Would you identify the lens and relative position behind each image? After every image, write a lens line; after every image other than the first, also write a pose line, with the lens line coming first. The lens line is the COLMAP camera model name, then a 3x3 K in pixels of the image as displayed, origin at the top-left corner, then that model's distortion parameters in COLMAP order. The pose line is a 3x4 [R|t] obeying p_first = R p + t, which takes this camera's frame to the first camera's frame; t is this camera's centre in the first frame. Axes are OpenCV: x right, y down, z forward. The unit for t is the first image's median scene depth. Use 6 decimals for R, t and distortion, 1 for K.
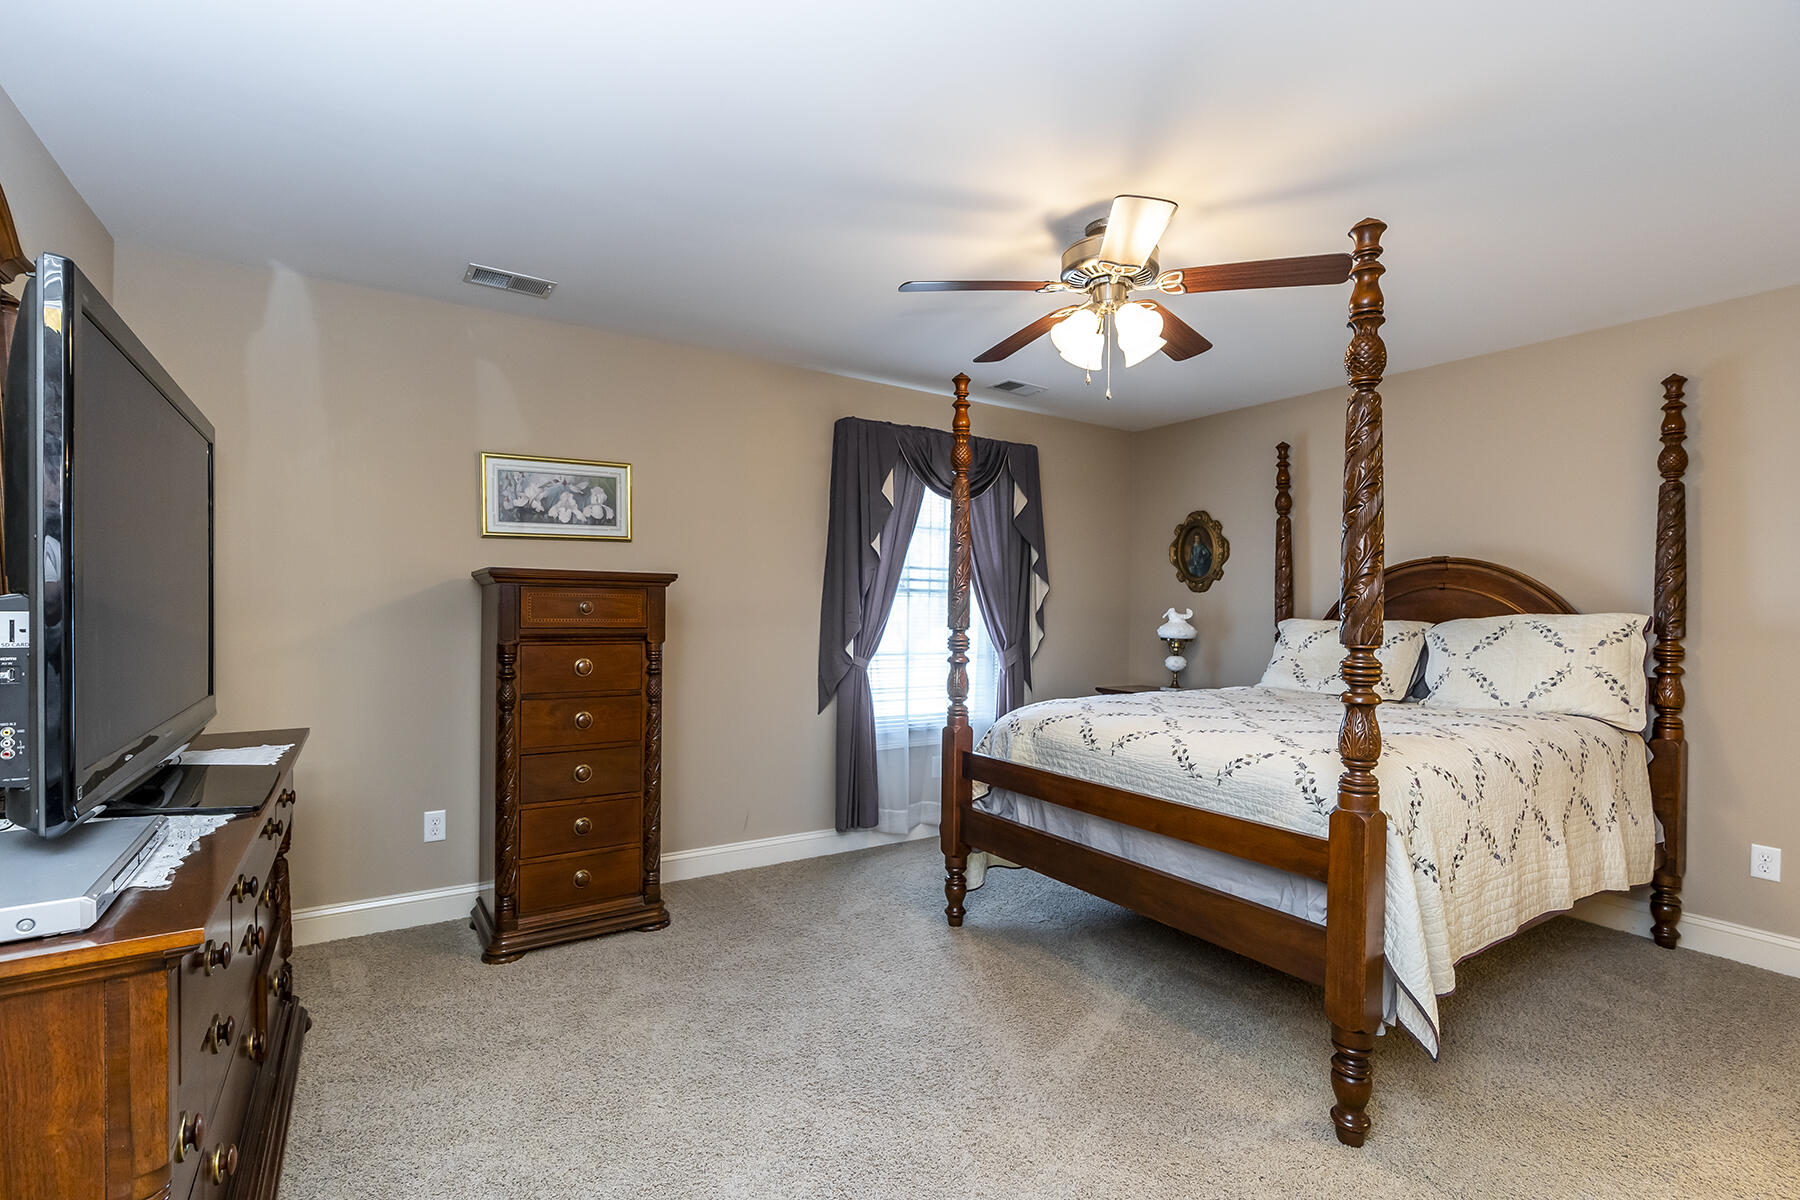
lens RADIAL K [[825.0, 0, 903.3], [0, 825.0, 609.0], [0, 0, 1]] dist [0.005263, 0.000952]
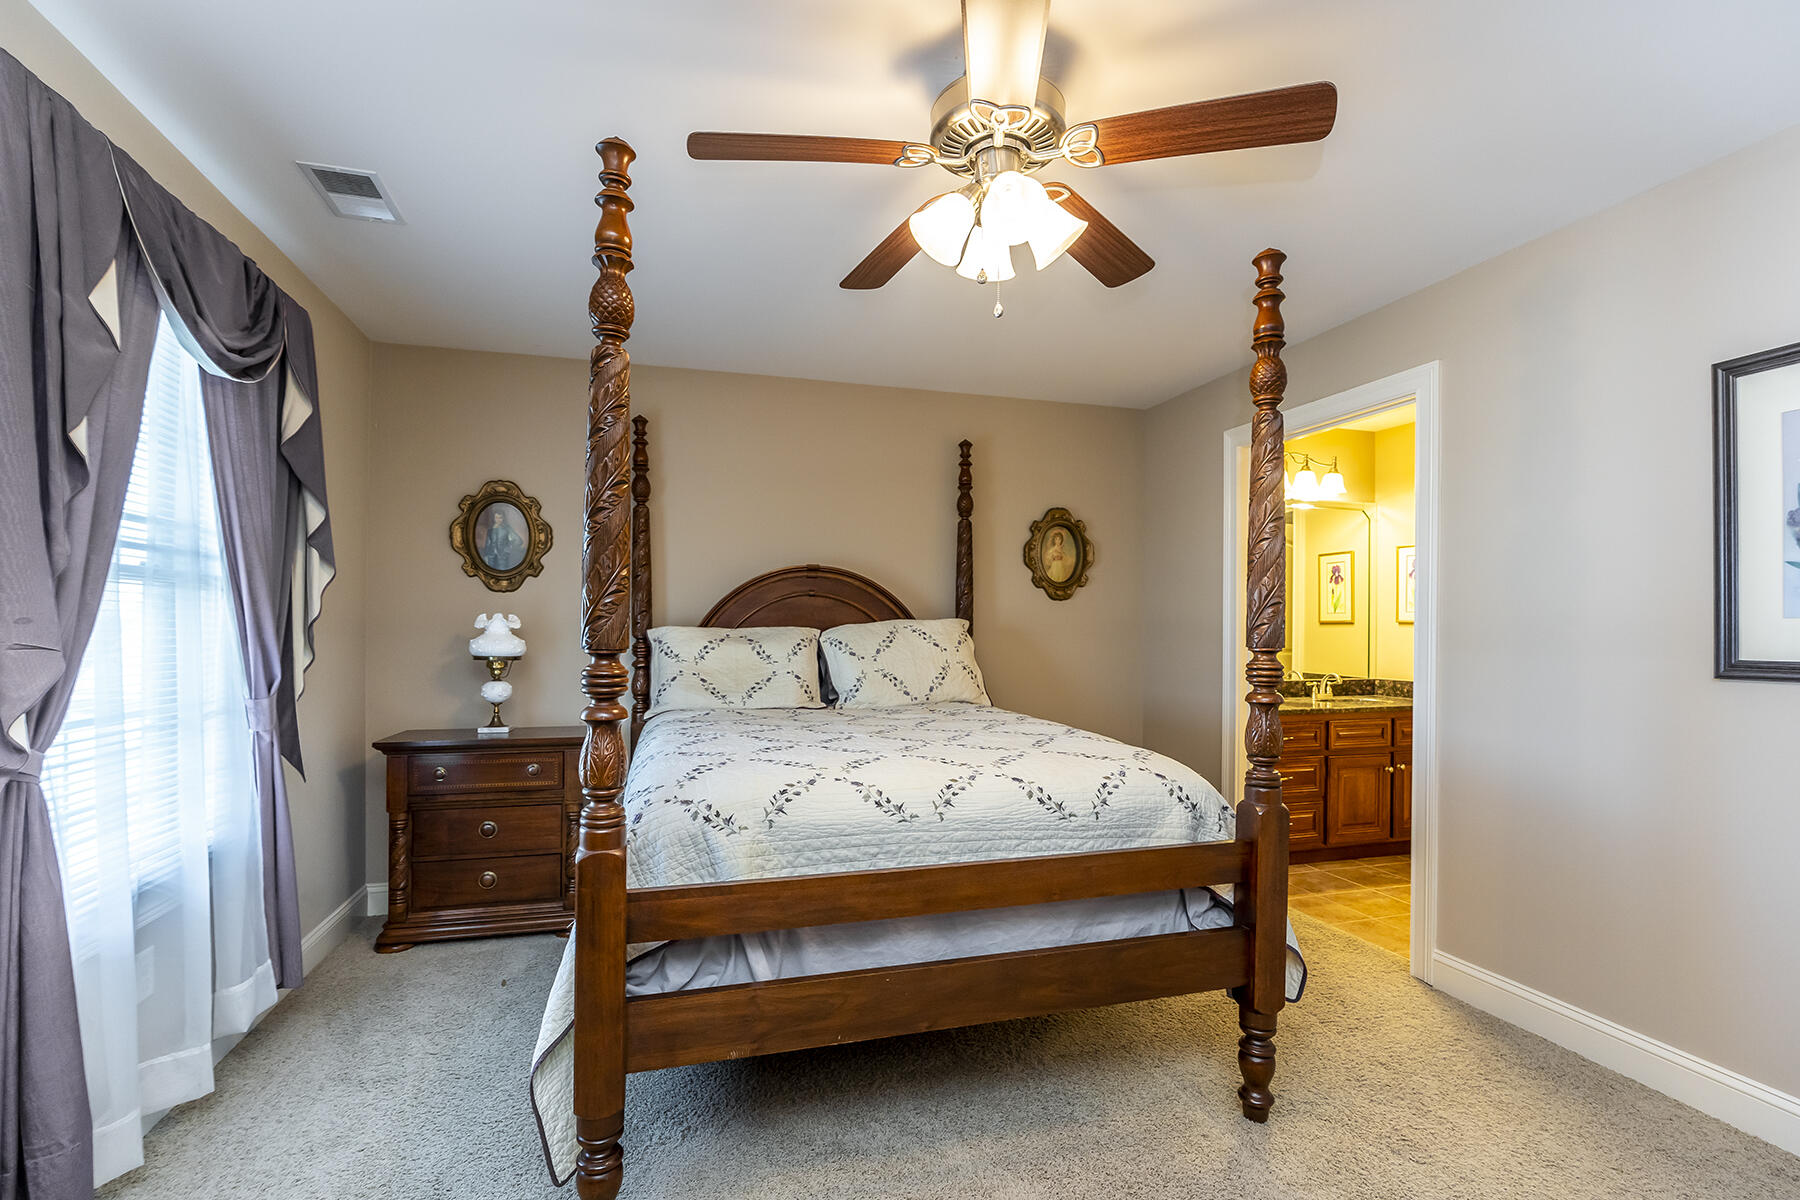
lens RADIAL K [[825.0, 0, 897.4], [0, 825.0, 612.7], [0, 0, 1]] dist [0.005263, 0.000952]
pose [[0.301578, 0.006878, 0.953417, -0.332698], [-0.000988, 0.999976, -0.006902, 0.003994], [-0.953441, 0.001140, 0.301577, 0.633492]]
